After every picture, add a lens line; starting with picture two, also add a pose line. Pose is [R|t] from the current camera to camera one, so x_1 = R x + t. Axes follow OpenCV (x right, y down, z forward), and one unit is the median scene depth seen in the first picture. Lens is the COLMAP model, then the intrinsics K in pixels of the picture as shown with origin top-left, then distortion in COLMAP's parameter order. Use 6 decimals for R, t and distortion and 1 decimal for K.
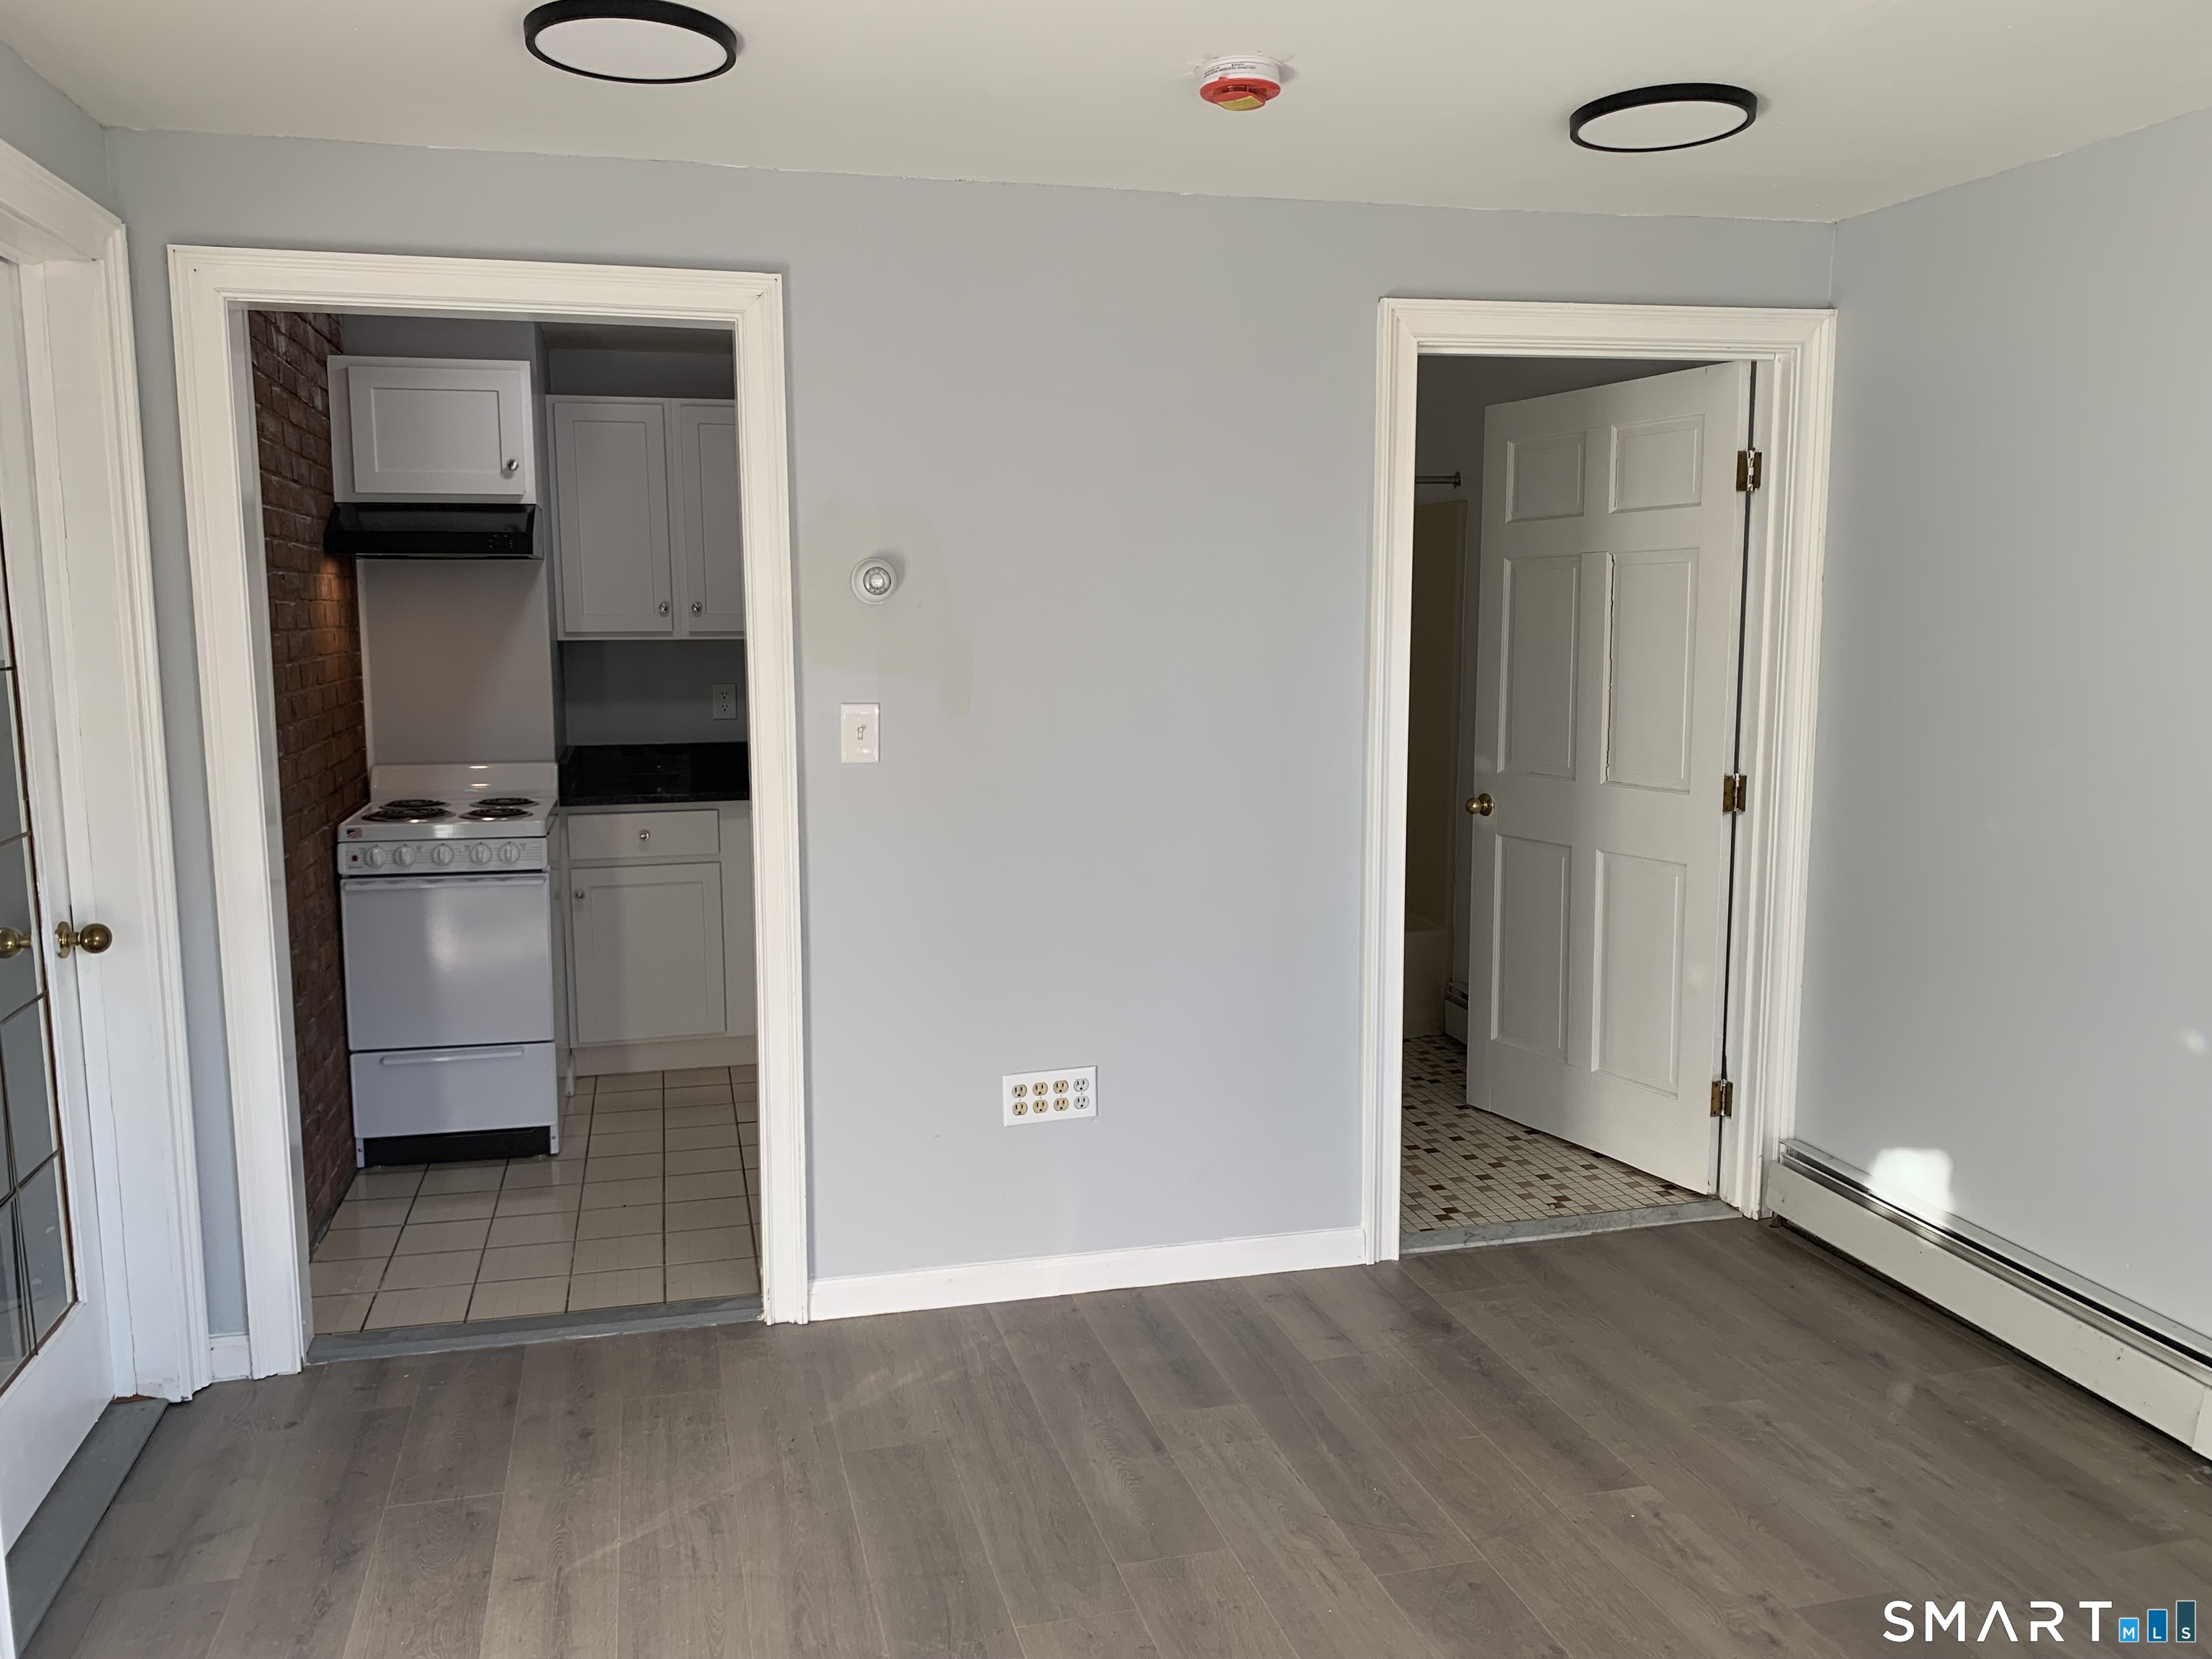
lens RADIAL K [[1686.2, 0, 1059.1], [0, 1686.2, 839.8], [0, 0, 1]] dist [0.007196, 0.004729]
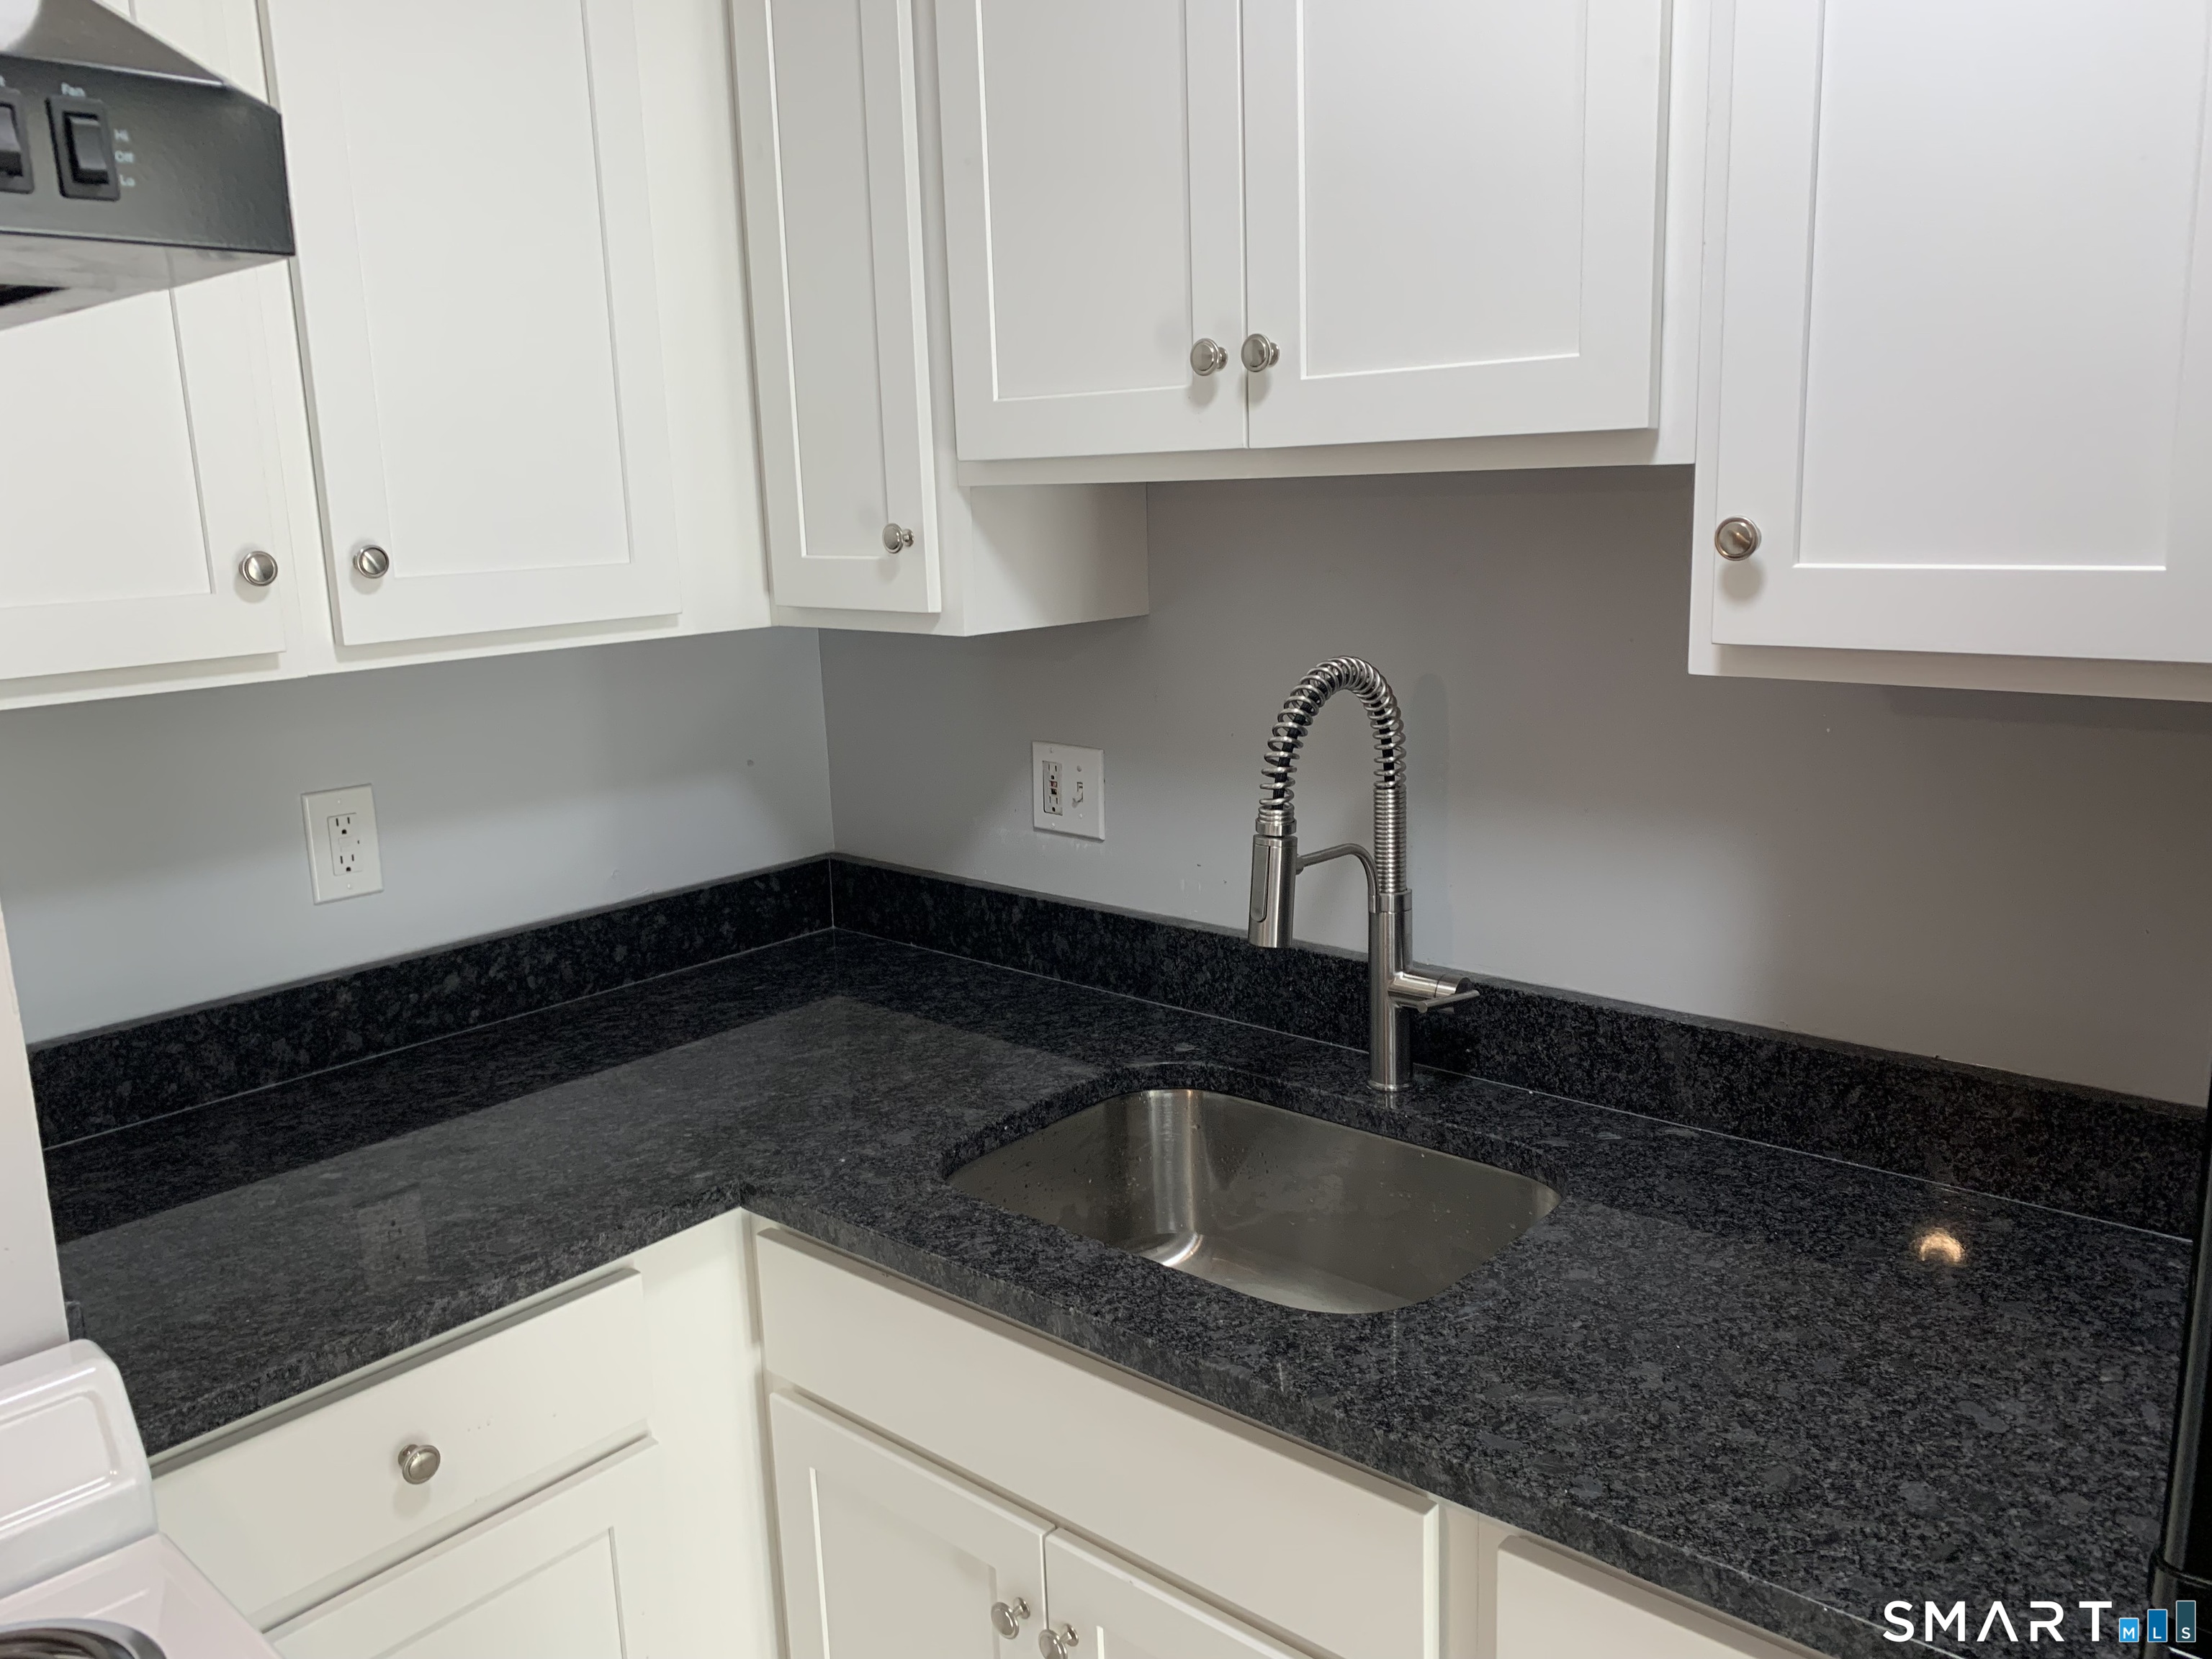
lens RADIAL K [[1680.5, 0, 1153.3], [0, 1680.5, 810.1], [0, 0, 1]] dist [0.082982, -0.201999]
pose [[0.809781, -0.131448, 0.571818, -0.337184], [0.107135, 0.991323, 0.076163, -0.126674], [-0.576868, -0.000414, 0.816837, 0.845912]]
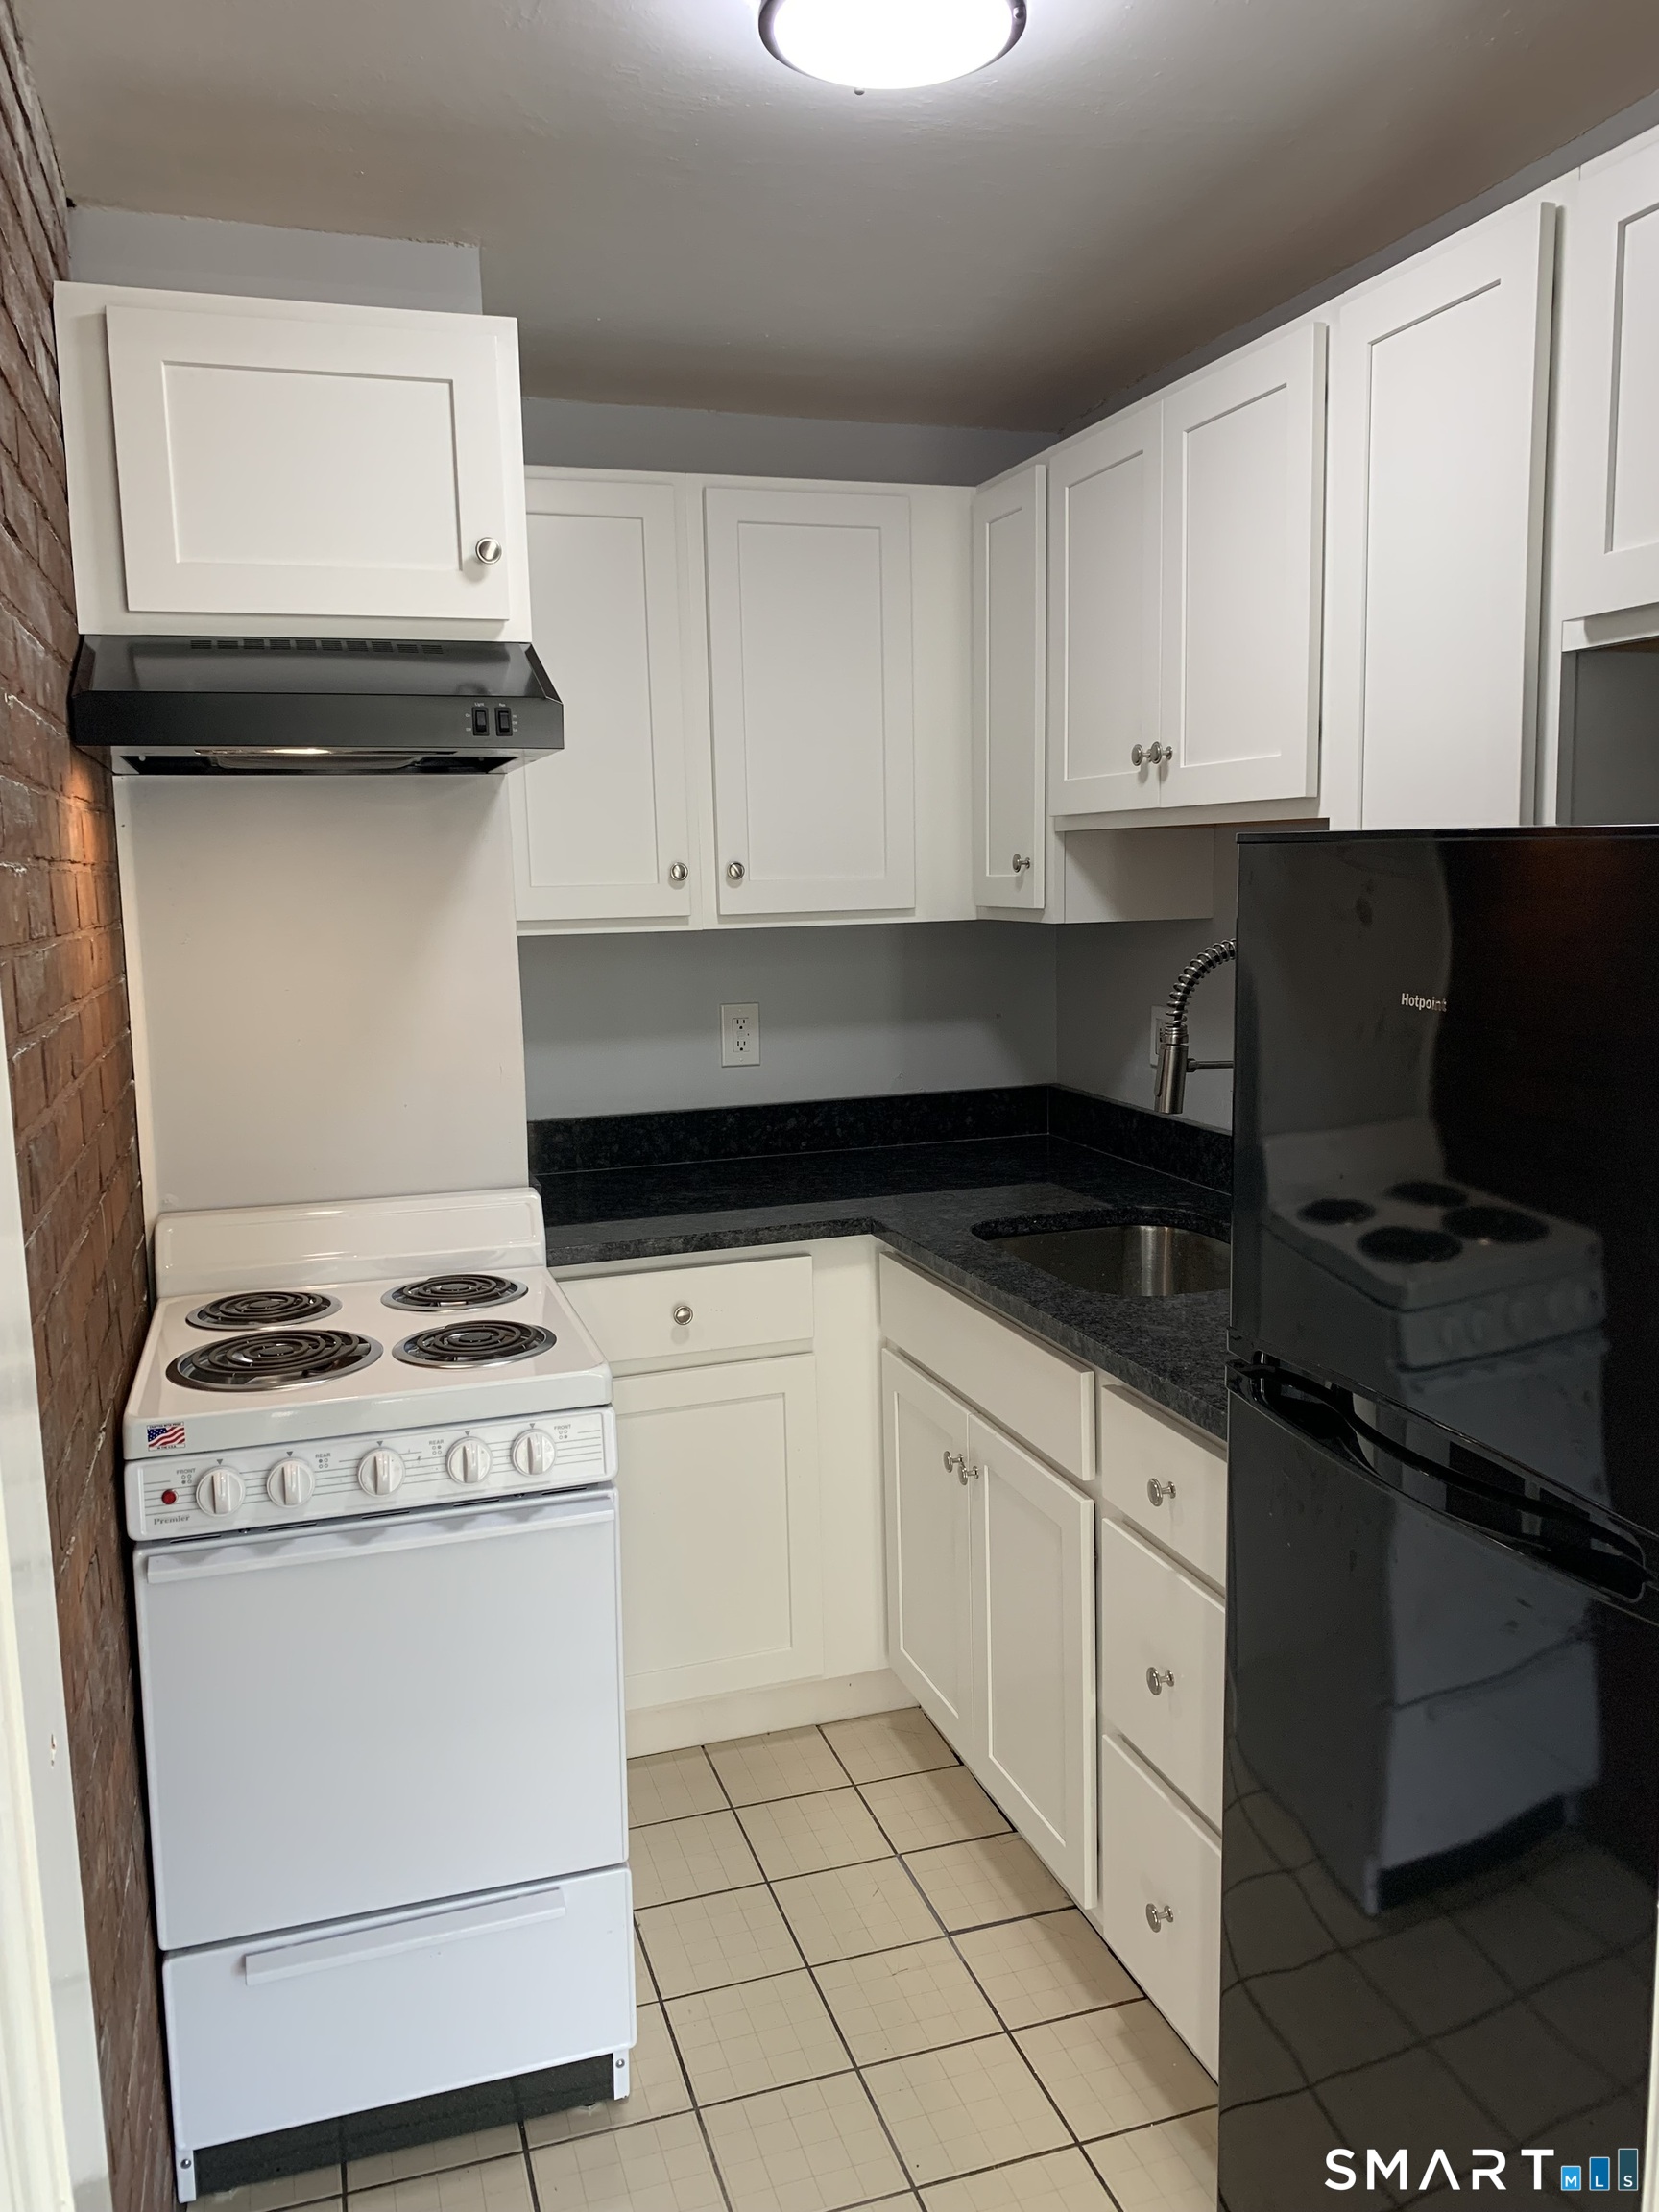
lens RADIAL K [[1686.2, 0, 829.5], [0, 1686.2, 1106.0], [0, 0, 1]] dist [0.007196, 0.004729]
pose [[0.996629, -0.027843, 0.077173, -0.278933], [0.027670, 0.999612, 0.003311, -0.077524], [-0.077235, -0.001164, 0.997012, 0.565545]]
